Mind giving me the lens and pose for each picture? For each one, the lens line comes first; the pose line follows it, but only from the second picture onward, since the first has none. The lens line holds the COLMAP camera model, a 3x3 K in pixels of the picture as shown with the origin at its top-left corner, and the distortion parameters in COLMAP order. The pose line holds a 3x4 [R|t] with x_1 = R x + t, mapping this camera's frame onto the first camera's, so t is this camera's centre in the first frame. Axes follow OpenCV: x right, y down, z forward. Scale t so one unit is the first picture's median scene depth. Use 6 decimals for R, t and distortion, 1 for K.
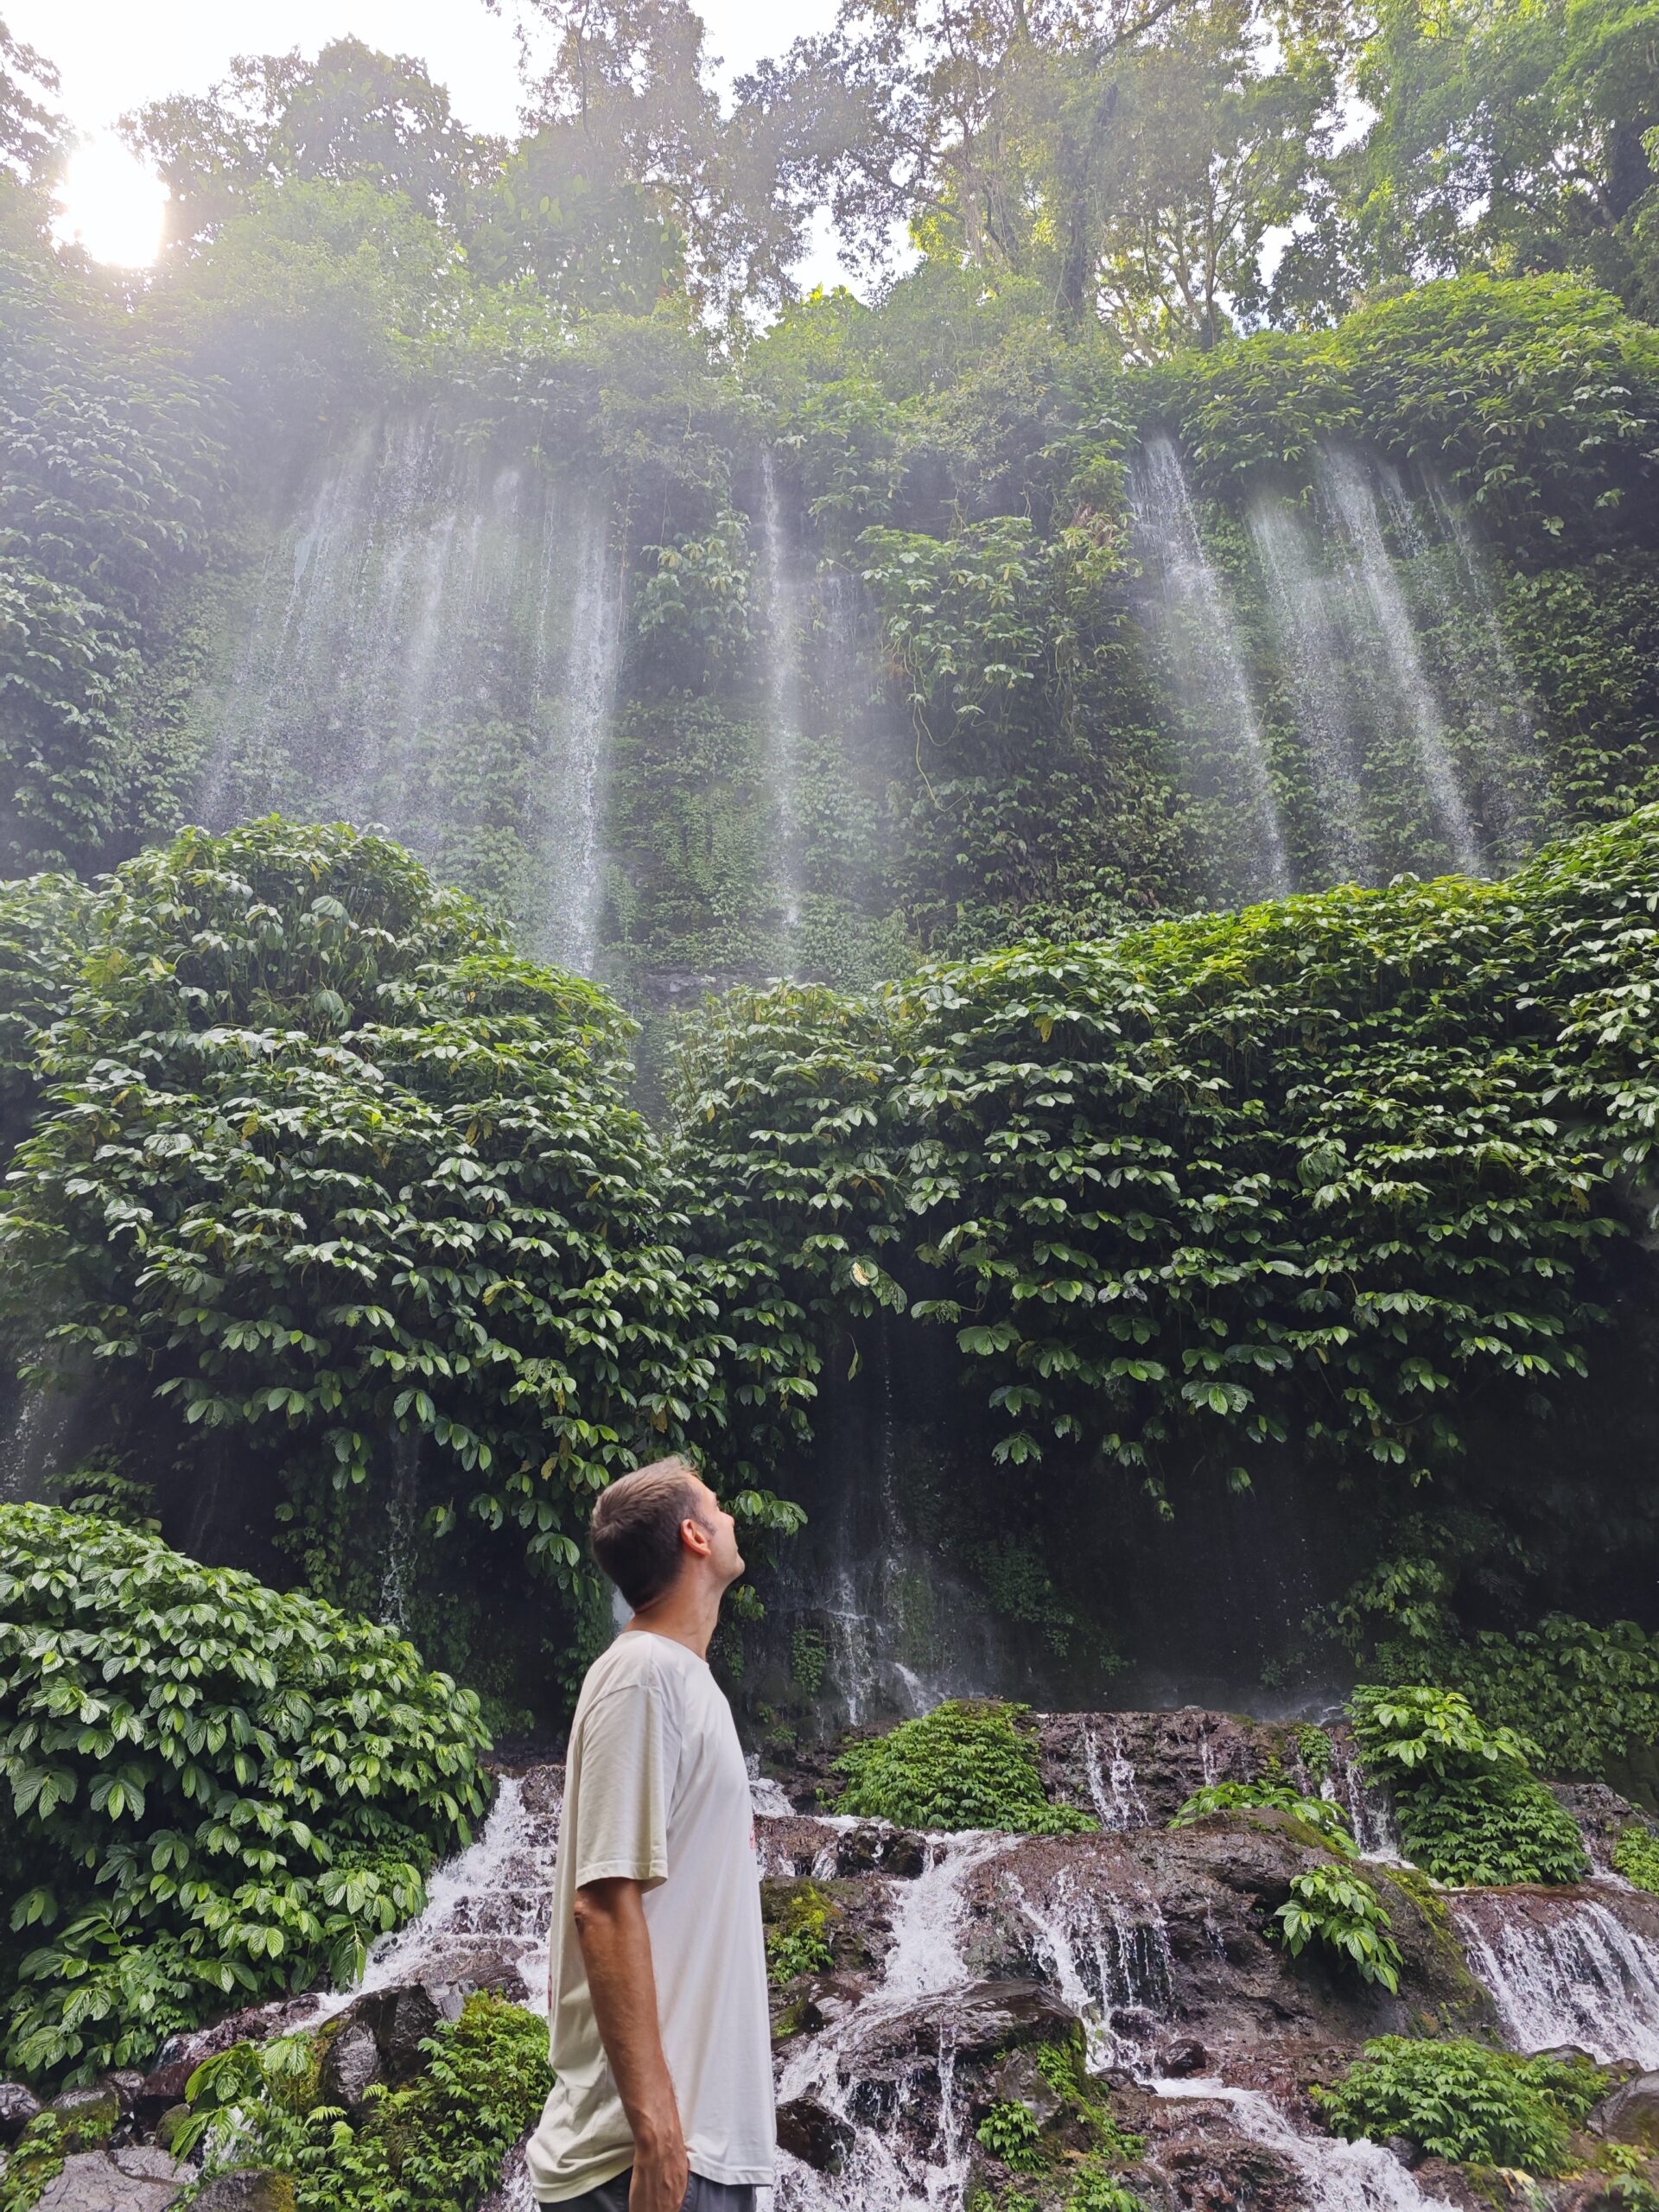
lens RADIAL K [[1478.1, 0, 800.8], [0, 1478.1, 1117.4], [0, 0, 1]] dist [0.032657, -0.062092]
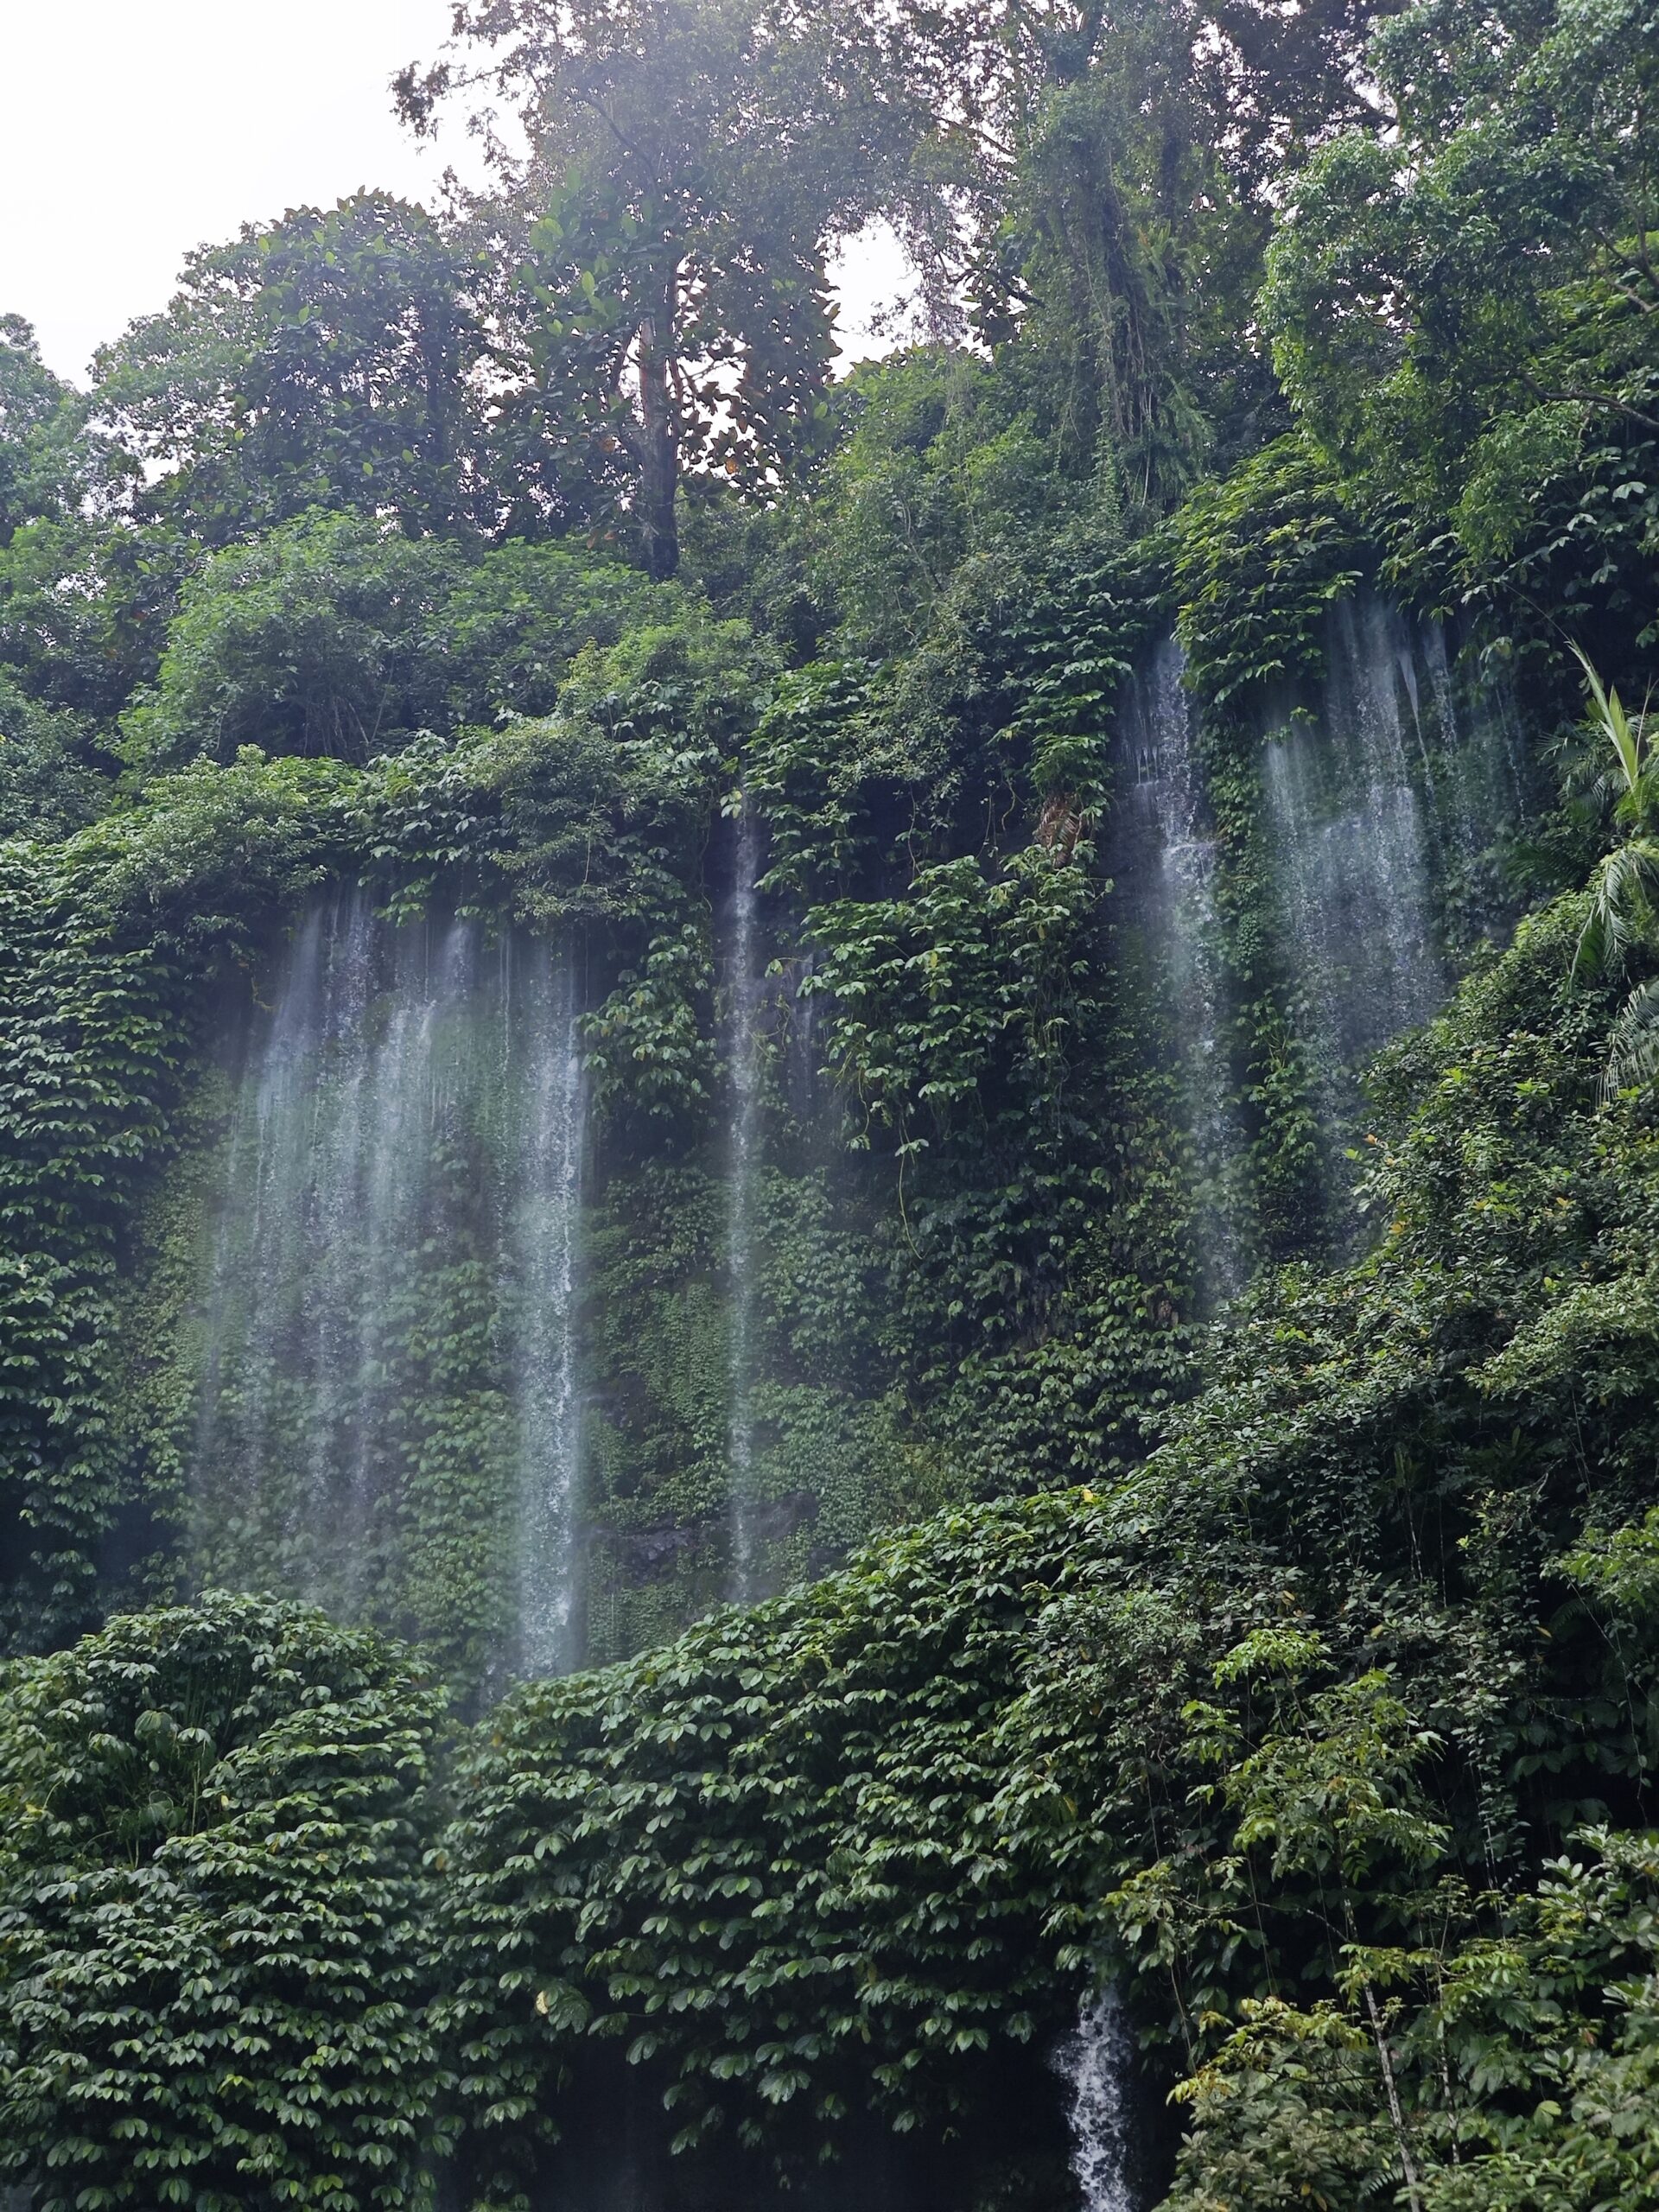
lens RADIAL K [[3139.8, 0, 829.9], [0, 3139.8, 941.2], [0, 0, 1]] dist [0.287740, -0.735745]
pose [[0.879392, -0.252689, -0.403507, 1.588607], [0.241434, 0.967156, -0.079489, -0.482268], [0.410340, -0.027518, 0.911517, -1.291387]]
